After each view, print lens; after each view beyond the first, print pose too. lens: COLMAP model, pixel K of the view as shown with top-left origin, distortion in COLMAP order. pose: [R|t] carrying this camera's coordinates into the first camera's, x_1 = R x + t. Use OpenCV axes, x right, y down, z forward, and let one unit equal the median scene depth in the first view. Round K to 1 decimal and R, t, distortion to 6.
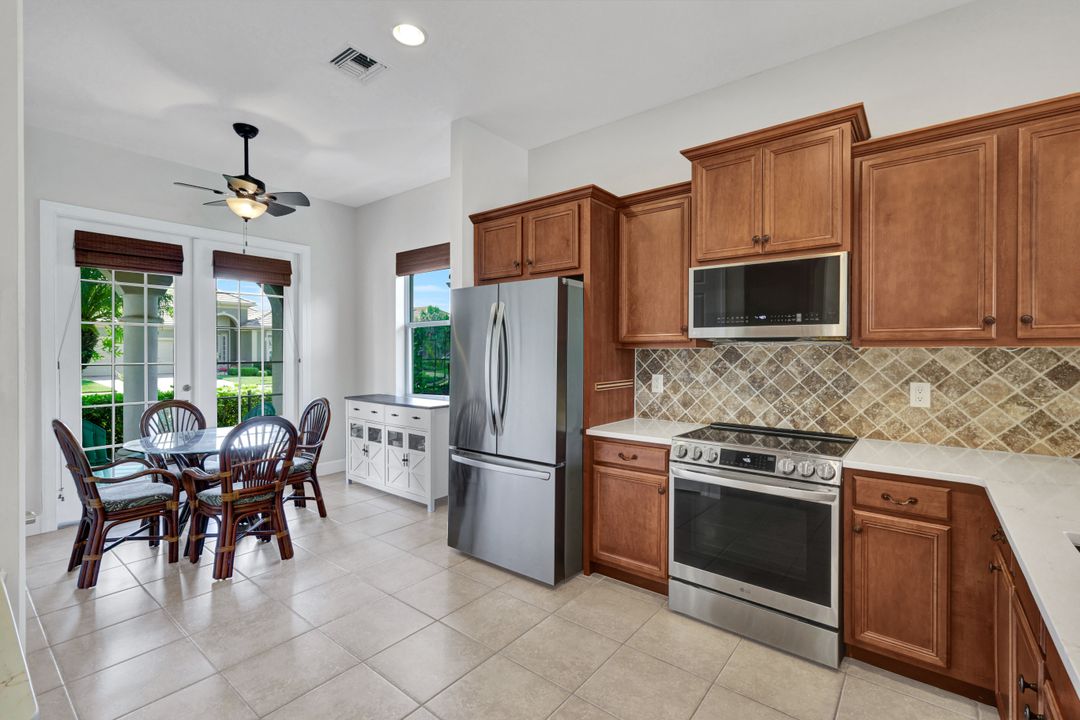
lens RADIAL K [[486.9, 0, 541.7], [0, 486.9, 357.5], [0, 0, 1]] dist [0.000602, -0.000076]
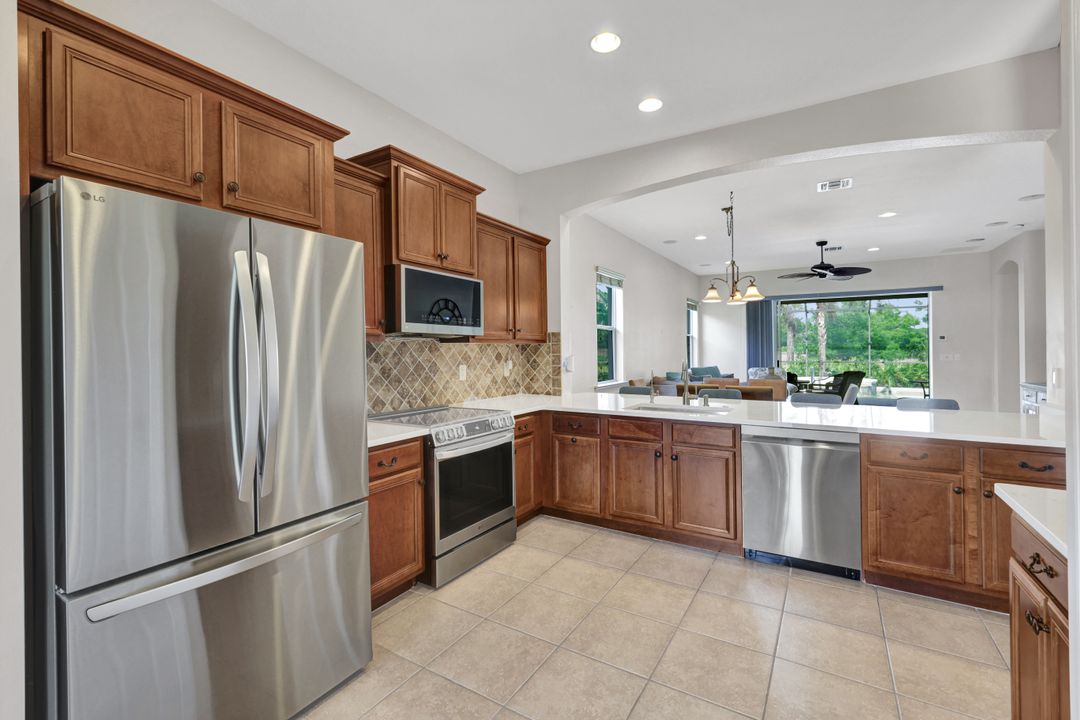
lens RADIAL K [[472.7, 0, 538.4], [0, 472.7, 347.2], [0, 0, 1]] dist [0.001174, 0.000044]
pose [[-0.125909, 0.002357, 0.992039, -0.657046], [0.015742, 0.999876, -0.000378, -0.002701], [-0.991917, 0.015569, -0.125931, 0.756058]]
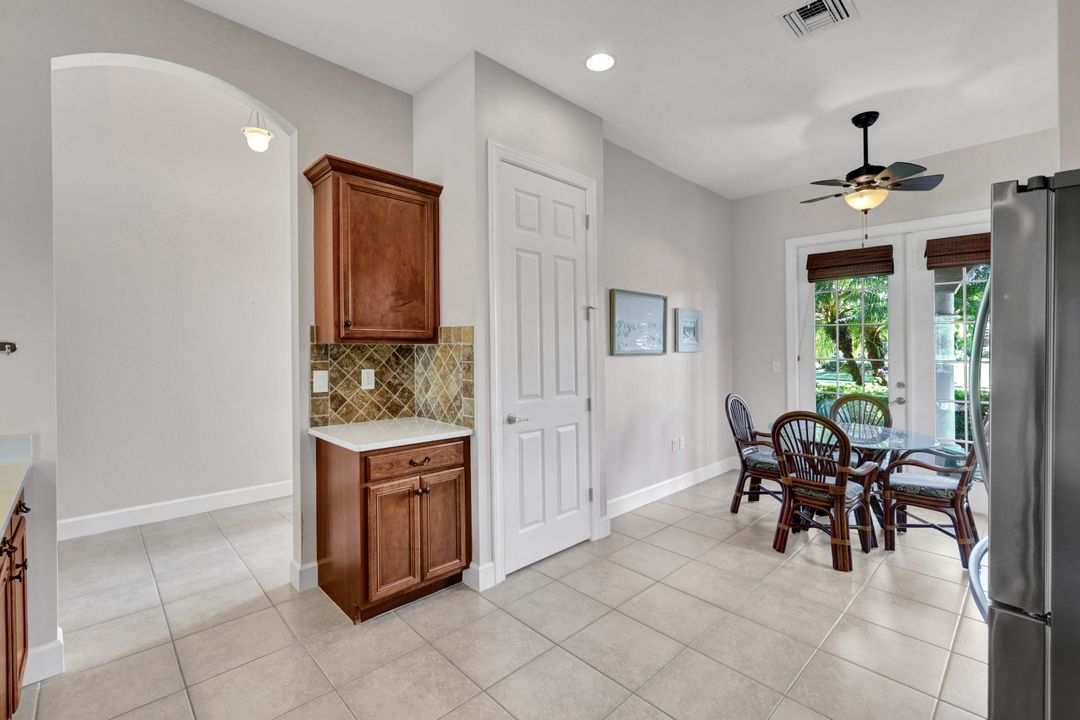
lens RADIAL K [[460.1, 0, 542.0], [0, 460.1, 334.3], [0, 0, 1]] dist [0.003381, 0.000047]
pose [[-0.119469, -0.026846, -0.992475, 0.438246], [-0.016880, 0.999545, -0.025005, -0.007965], [0.992694, 0.013766, -0.119867, 0.572571]]
